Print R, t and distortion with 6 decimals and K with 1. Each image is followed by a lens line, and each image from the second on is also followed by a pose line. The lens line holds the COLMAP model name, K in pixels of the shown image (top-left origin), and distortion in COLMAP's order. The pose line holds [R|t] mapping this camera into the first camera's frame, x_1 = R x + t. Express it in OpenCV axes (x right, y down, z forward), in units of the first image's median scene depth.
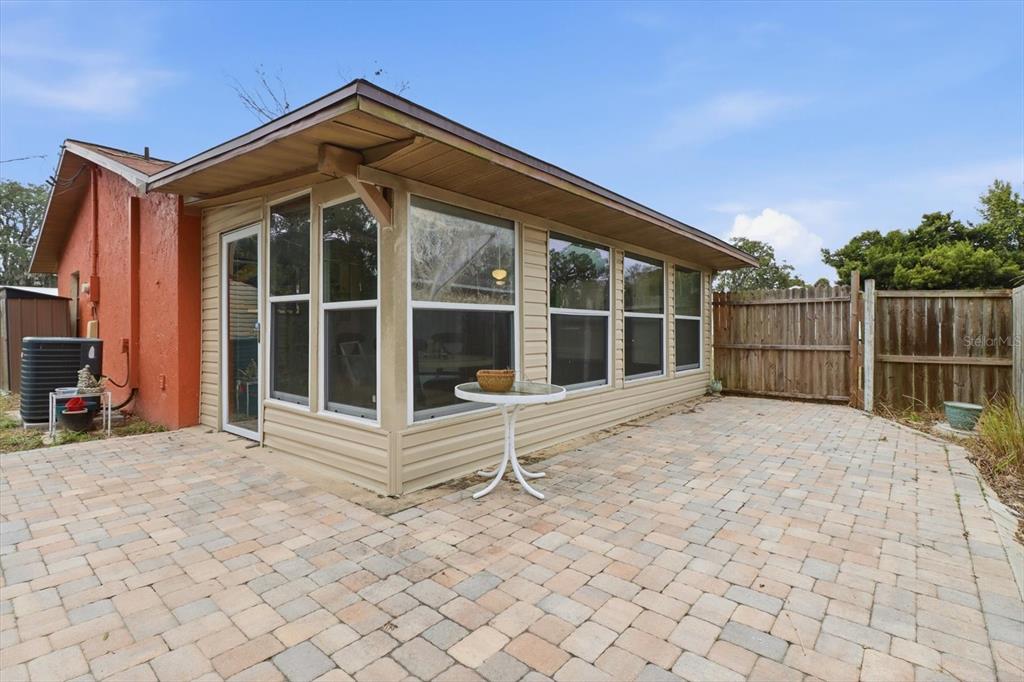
lens RADIAL K [[471.9, 0, 510.4], [0, 471.9, 315.7], [0, 0, 1]] dist [0.002133, -0.009692]
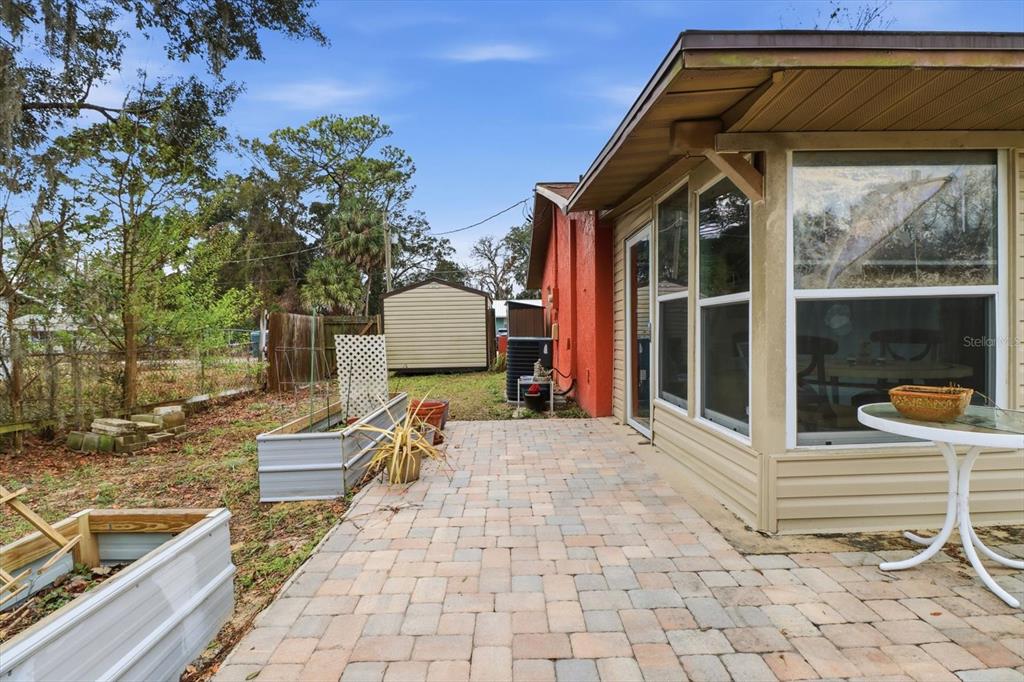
lens RADIAL K [[492.6, 0, 508.5], [0, 492.6, 334.7], [0, 0, 1]] dist [0.002337, -0.015021]
pose [[0.654542, -0.006375, -0.755999, 0.094428], [0.039575, 0.998882, 0.025842, 0.002486], [0.754989, -0.046833, 0.654063, 0.115557]]
